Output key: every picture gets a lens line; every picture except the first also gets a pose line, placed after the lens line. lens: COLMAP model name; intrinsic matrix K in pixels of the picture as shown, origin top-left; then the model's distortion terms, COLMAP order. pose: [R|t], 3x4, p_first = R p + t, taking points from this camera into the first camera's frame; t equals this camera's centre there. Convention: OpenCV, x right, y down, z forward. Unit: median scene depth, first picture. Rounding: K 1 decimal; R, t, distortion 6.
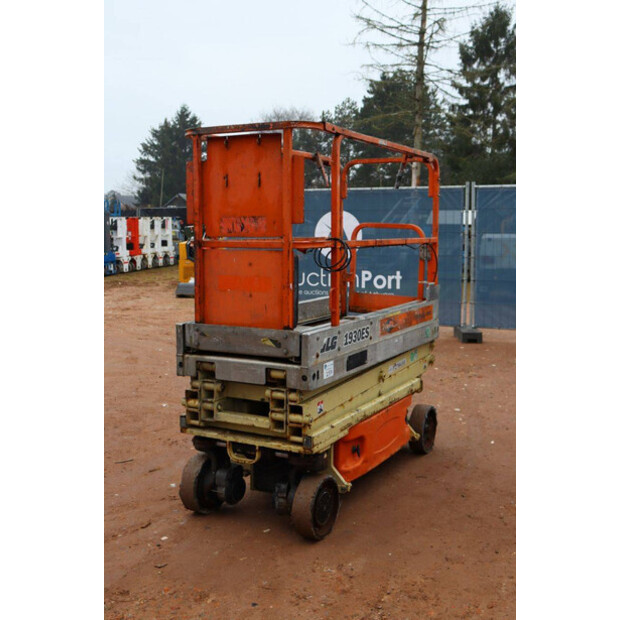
lens RADIAL K [[725.0, 0, 310.0], [0, 725.0, 310.0], [0, 0, 1]] dist [-0.011949, -0.021565]
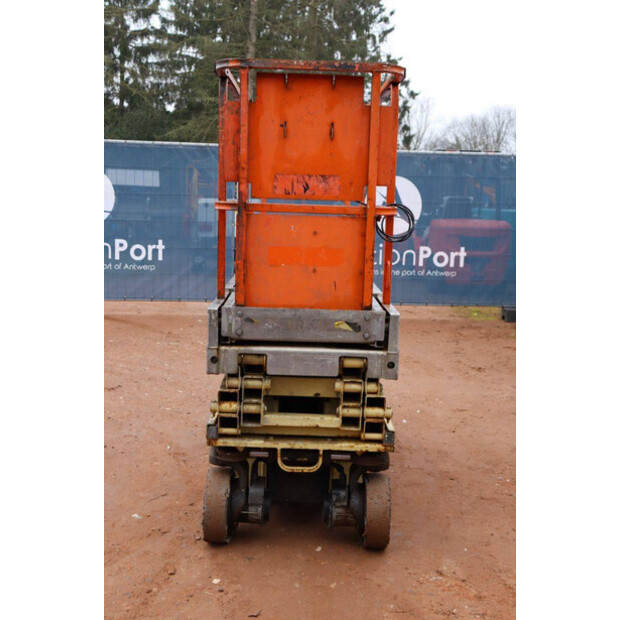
lens RADIAL K [[811.0, 0, 310.0], [0, 811.0, 310.0], [0, 0, 1]] dist [0.017306, 0.090168]
pose [[0.883218, -0.037476, 0.467463, -0.517245], [0.021716, 0.999001, 0.039060, -0.011495], [-0.468460, -0.024347, 0.883149, 0.178924]]
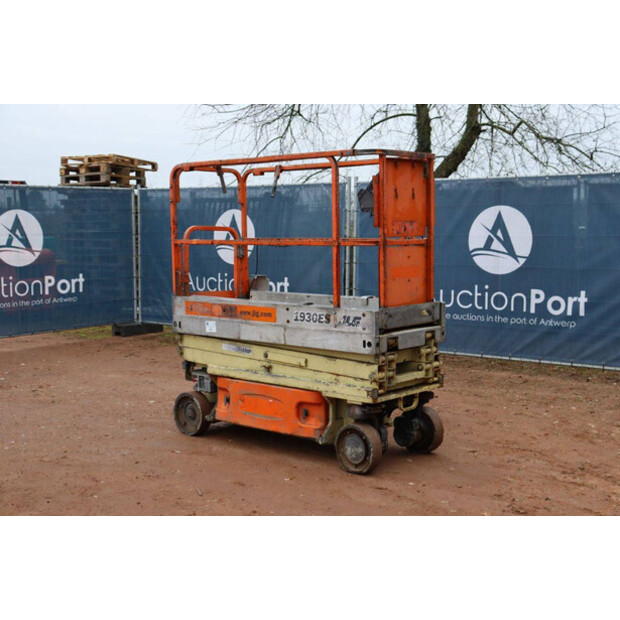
lens RADIAL K [[859.3, 0, 310.0], [0, 859.3, 310.0], [0, 0, 1]] dist [0.011158, 0.047240]
pose [[0.251656, -0.097372, 0.962906, -1.622698], [0.116531, 0.990736, 0.069730, -0.096367], [-0.960775, 0.094661, 0.260672, 0.762906]]
